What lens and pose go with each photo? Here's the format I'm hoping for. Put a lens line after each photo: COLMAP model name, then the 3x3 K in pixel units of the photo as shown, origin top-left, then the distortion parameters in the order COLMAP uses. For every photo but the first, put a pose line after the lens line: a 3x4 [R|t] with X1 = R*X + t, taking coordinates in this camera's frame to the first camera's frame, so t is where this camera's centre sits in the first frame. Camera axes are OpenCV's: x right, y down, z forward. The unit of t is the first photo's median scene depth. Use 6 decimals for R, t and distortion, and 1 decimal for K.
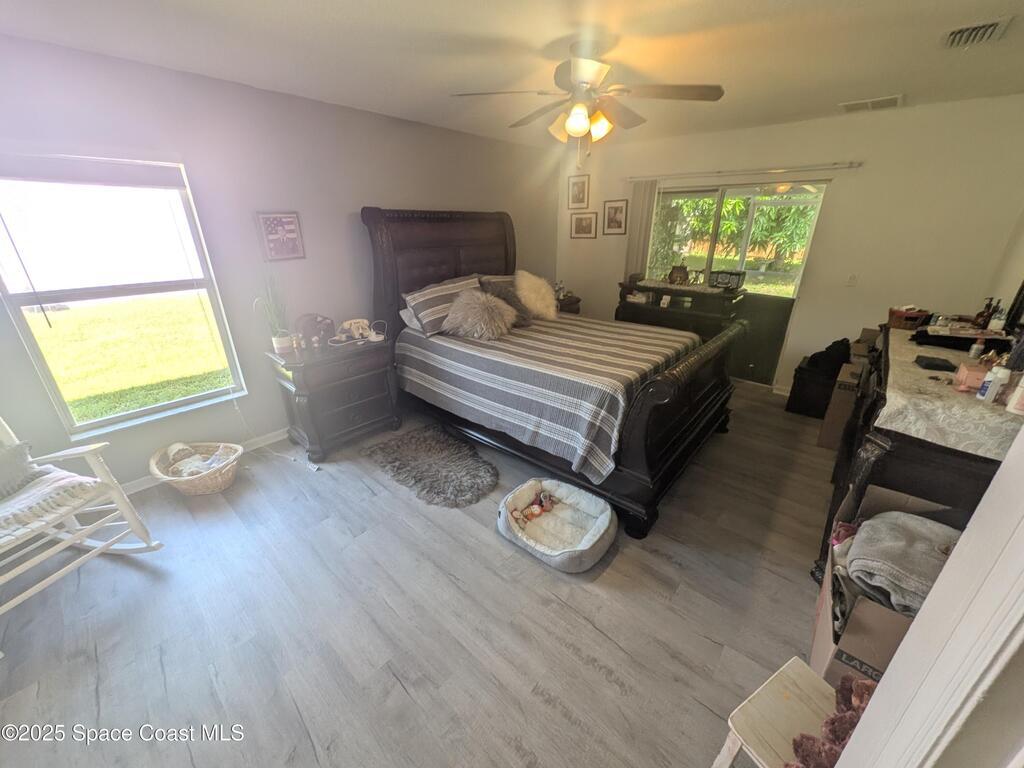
lens RADIAL K [[388.9, 0, 512.0], [0, 388.9, 384.0], [0, 0, 1]] dist [-0.000644, -0.000129]
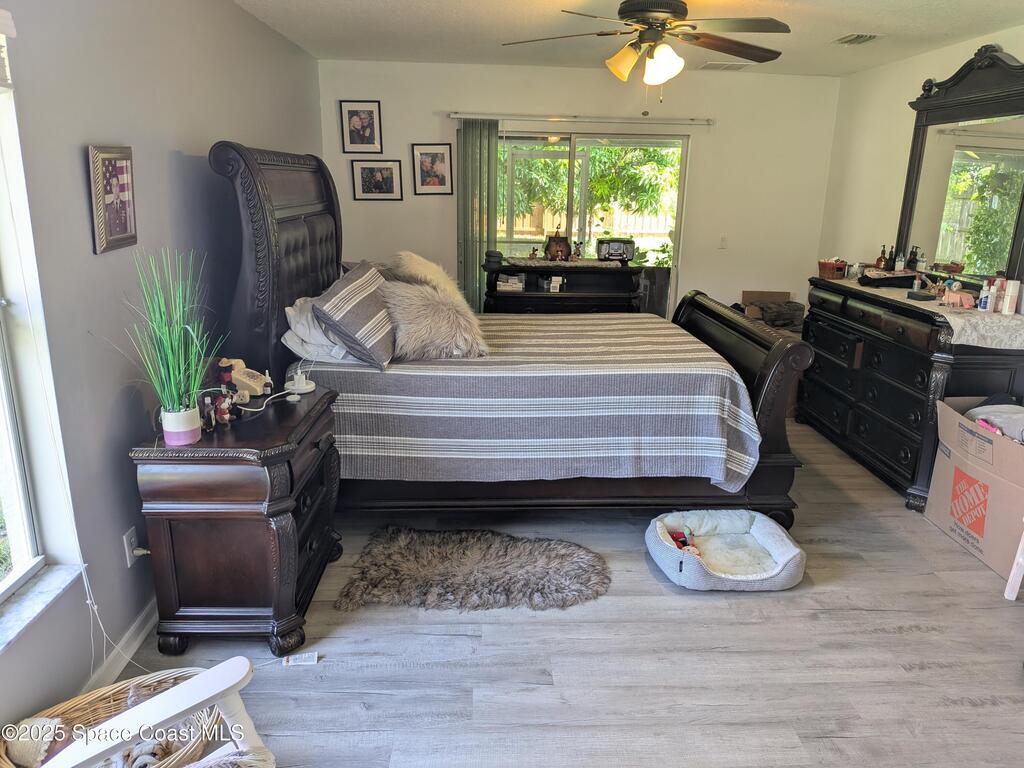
lens RADIAL K [[740.5, 0, 512.0], [0, 740.5, 384.0], [0, 0, 1]] dist [0.105571, -0.184434]
pose [[0.721628, -0.169022, 0.671330, -0.809030], [0.246779, 0.968837, -0.021342, -0.029527], [-0.646802, 0.181071, 0.740851, 0.077448]]
